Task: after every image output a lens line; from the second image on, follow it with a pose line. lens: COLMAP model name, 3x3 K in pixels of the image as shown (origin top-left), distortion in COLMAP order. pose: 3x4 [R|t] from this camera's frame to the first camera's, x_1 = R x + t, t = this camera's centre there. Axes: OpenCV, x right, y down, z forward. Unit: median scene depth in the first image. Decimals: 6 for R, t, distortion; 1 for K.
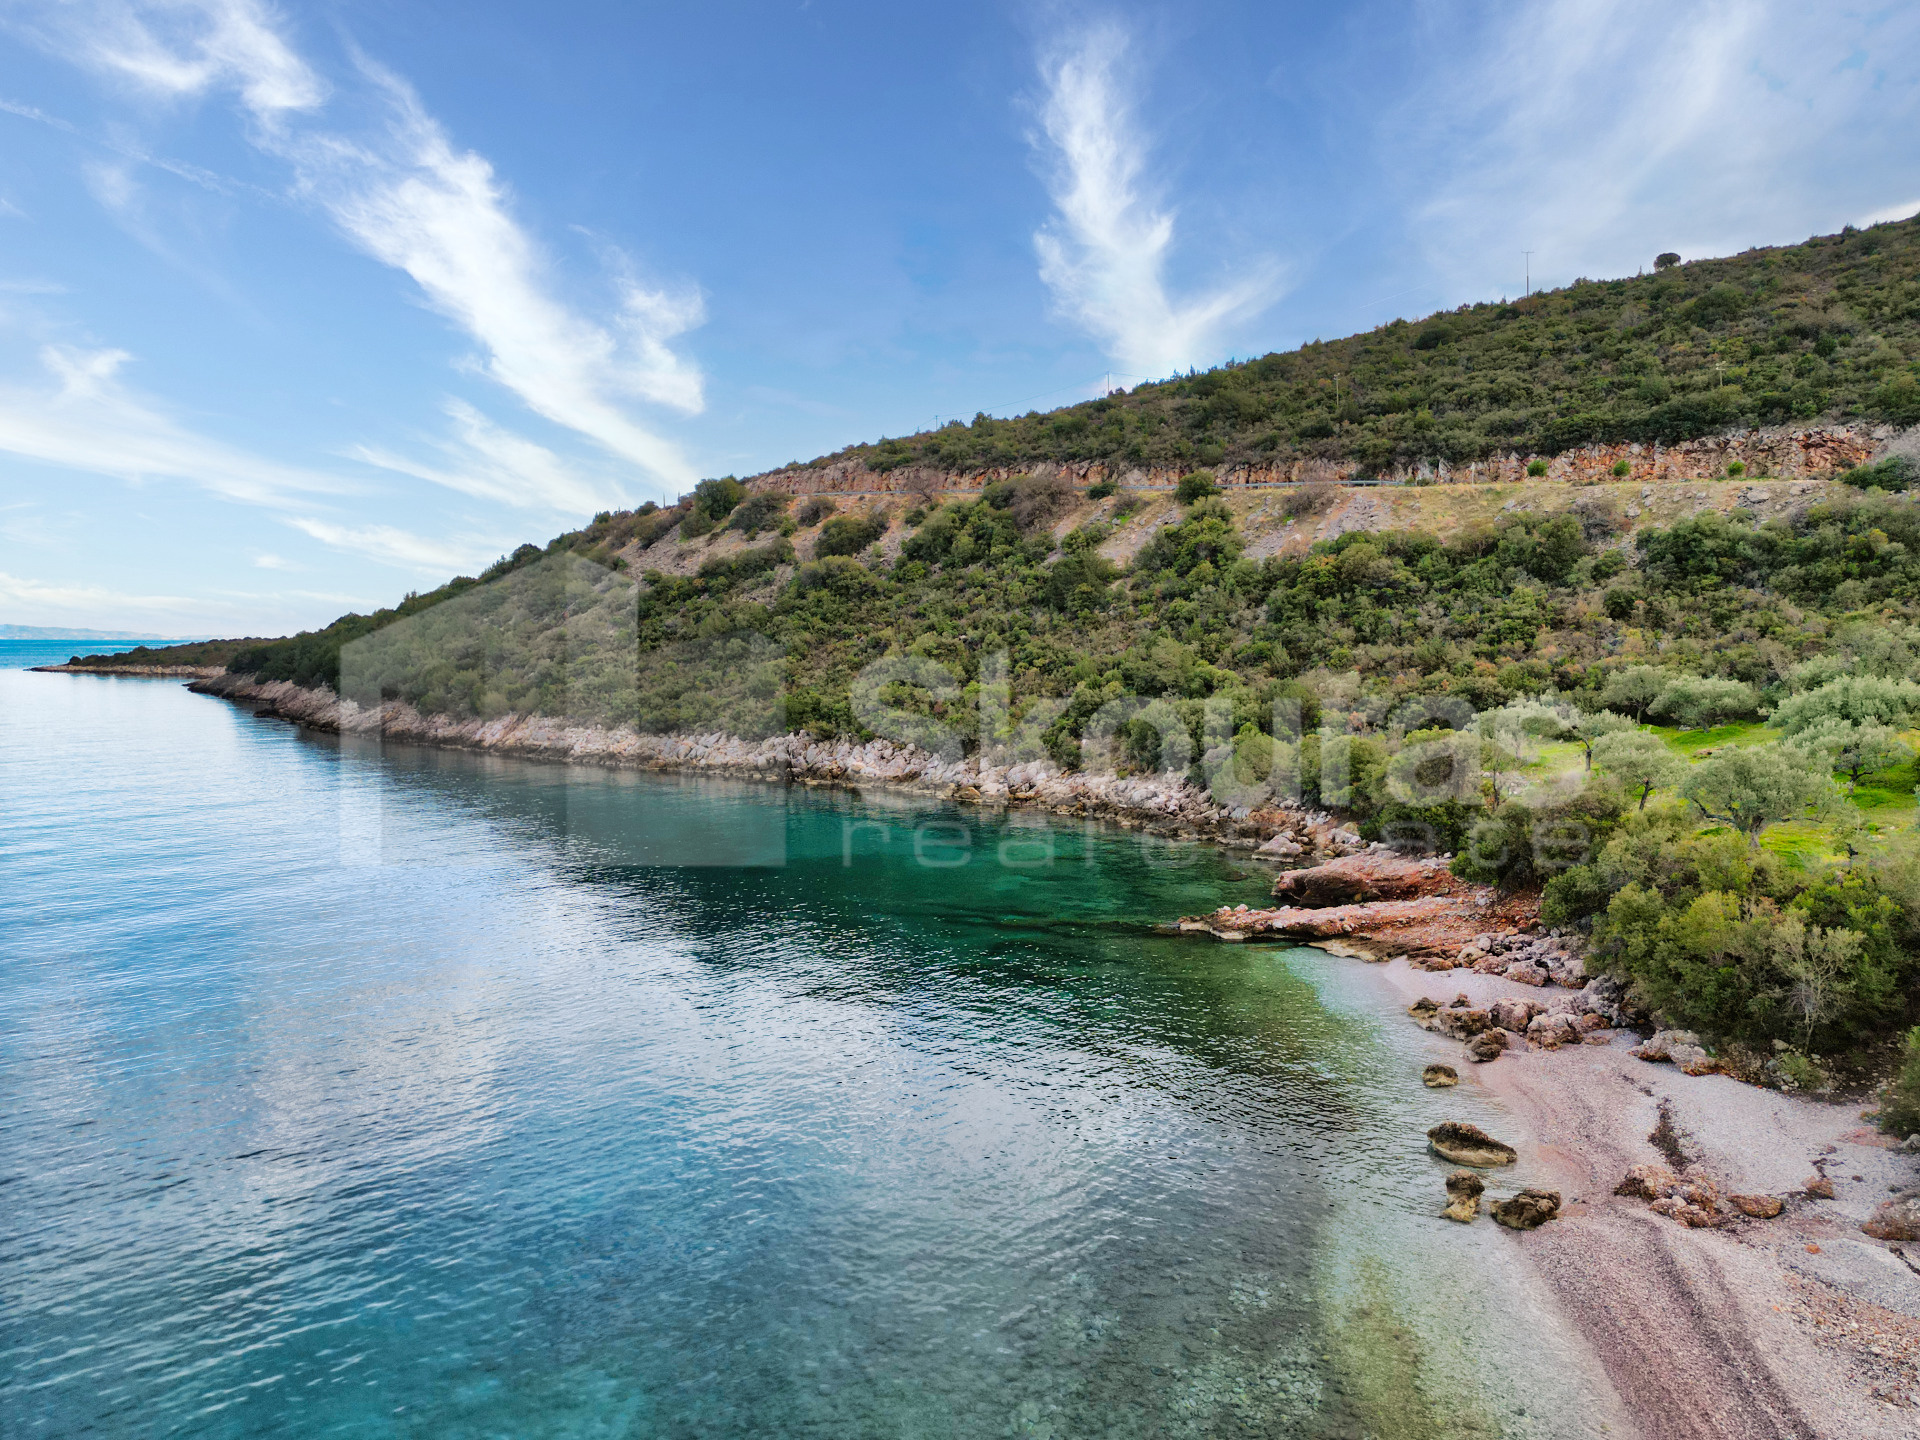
lens RADIAL K [[1352.0, 0, 955.9], [0, 1352.0, 714.4], [0, 0, 1]] dist [0.074620, -0.064247]
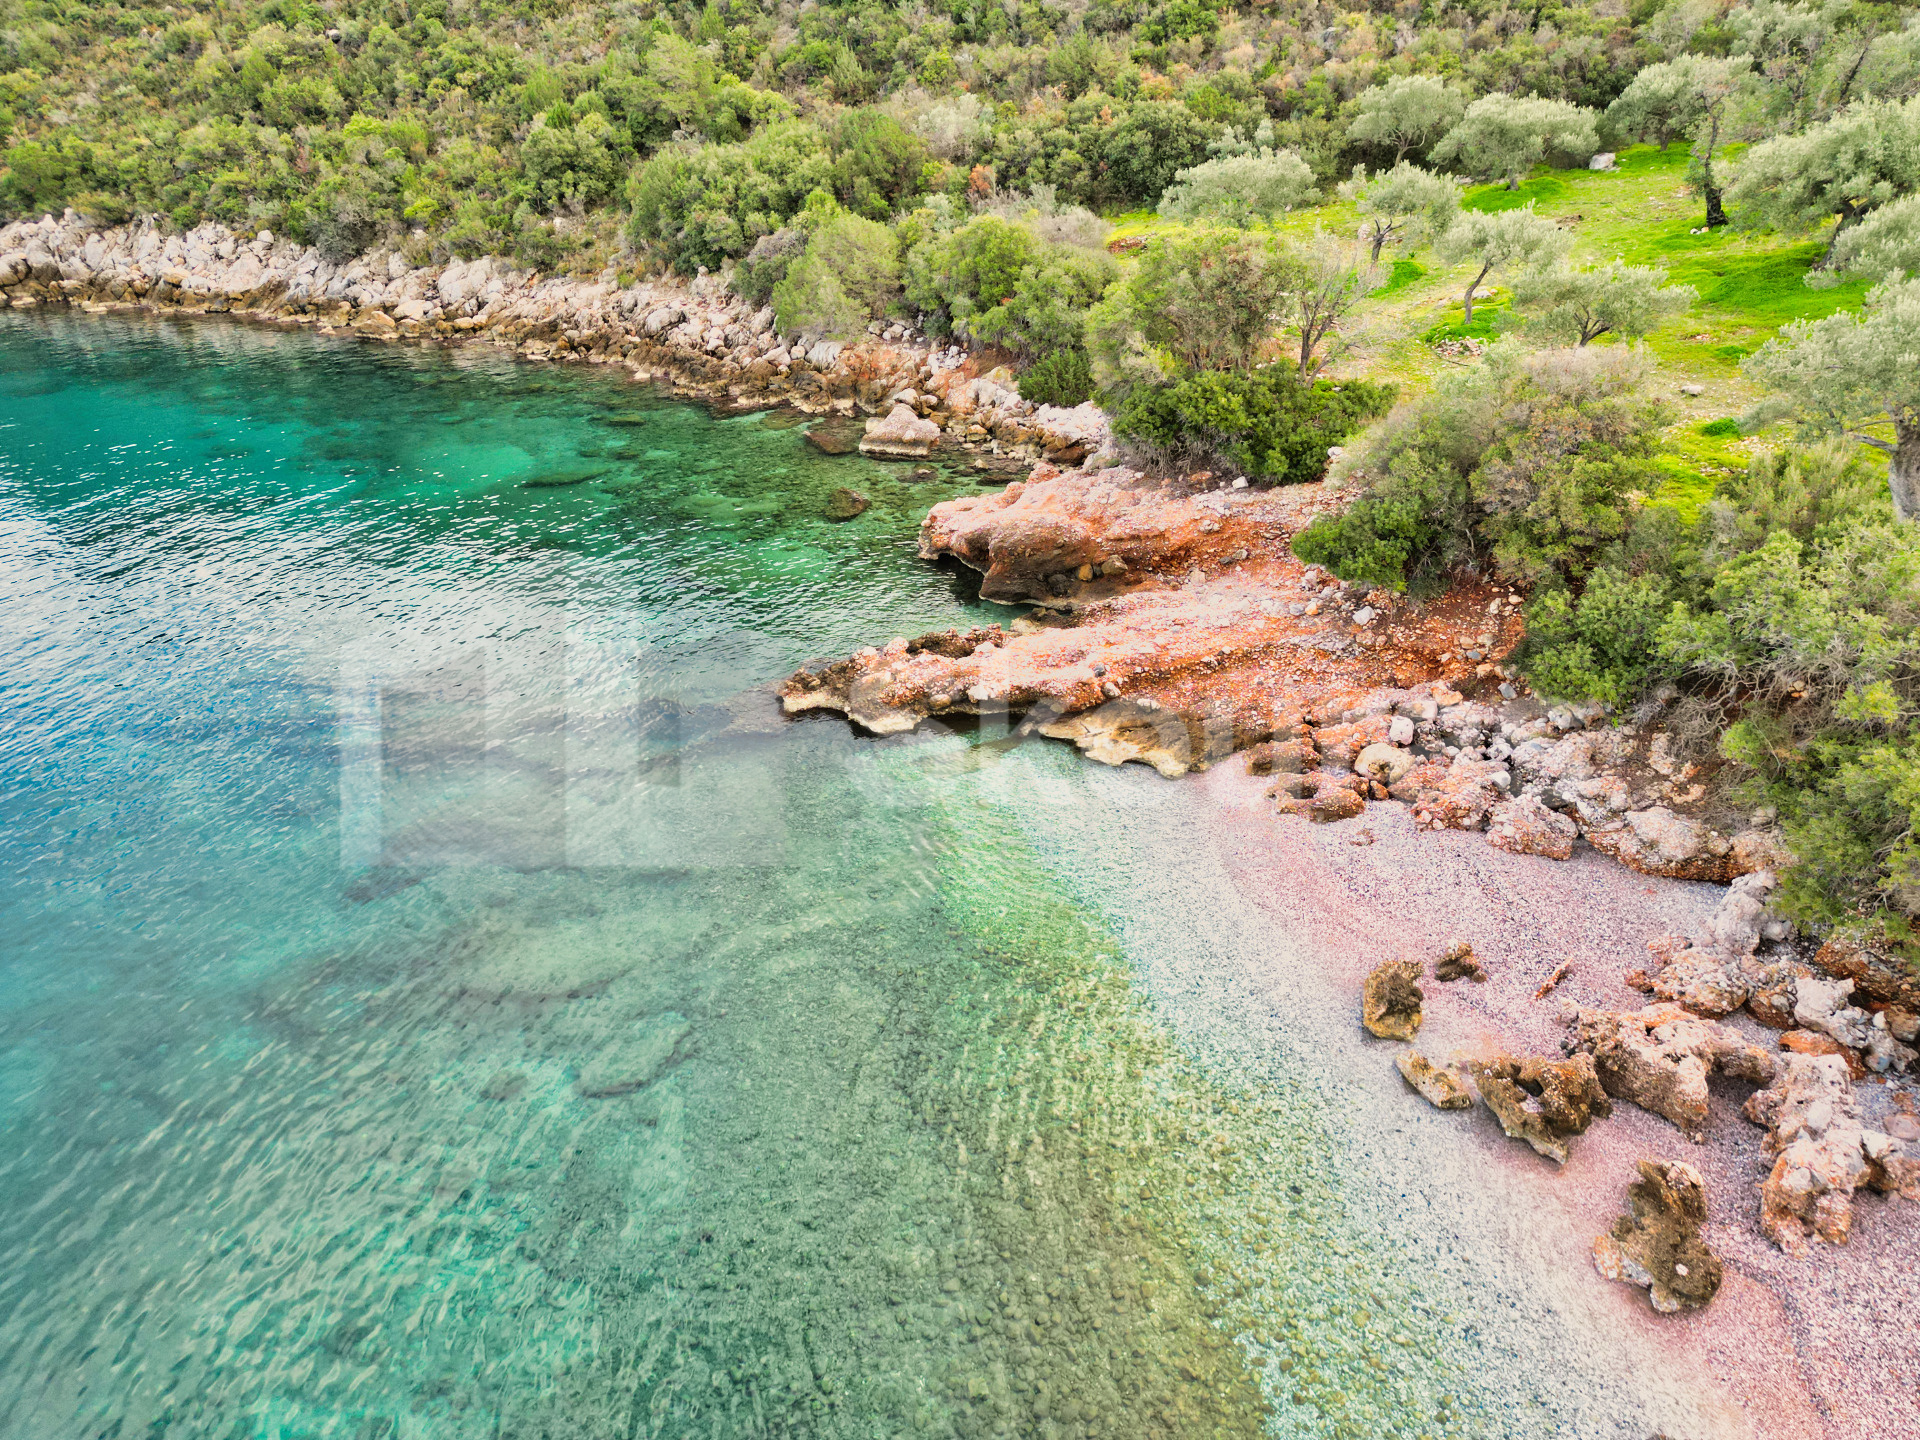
lens RADIAL K [[1352.0, 0, 972.8], [0, 1352.0, 725.3], [0, 0, 1]] dist [0.074620, -0.064247]
pose [[0.937603, -0.163987, 0.306609, 0.047760], [0.027963, 0.914505, 0.403606, -0.019682], [-0.346582, -0.369849, 0.862028, 0.333434]]
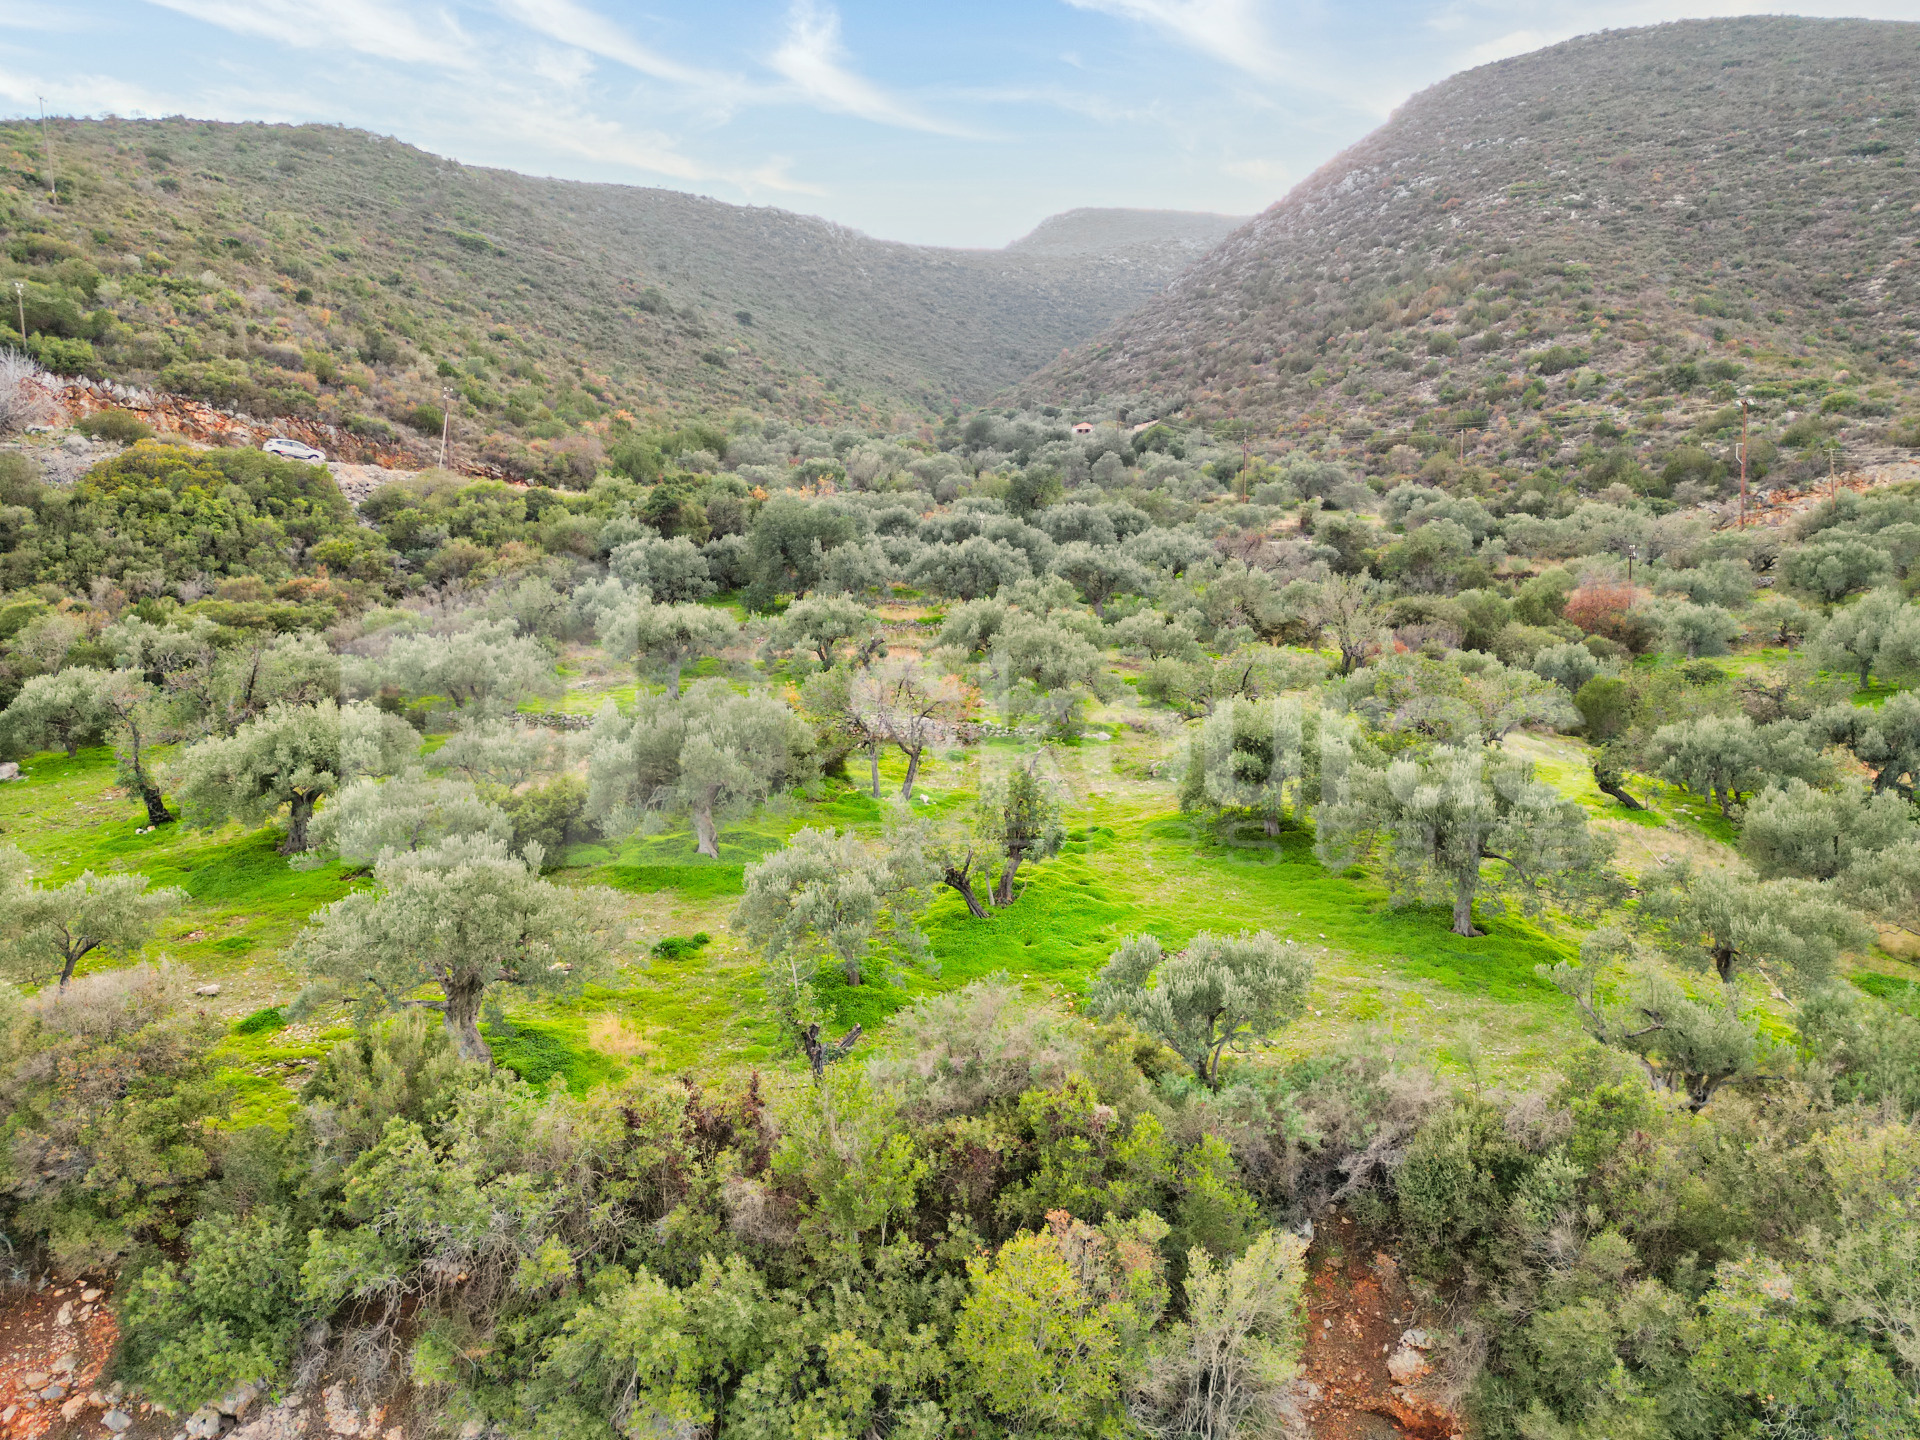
lens RADIAL K [[1352.0, 0, 978.9], [0, 1352.0, 708.6], [0, 0, 1]] dist [0.074620, -0.064247]
pose [[0.173274, -0.053029, 0.983445, 0.058990], [0.055549, 0.997486, 0.043999, -0.022888], [-0.983306, 0.047005, 0.175784, 0.377919]]
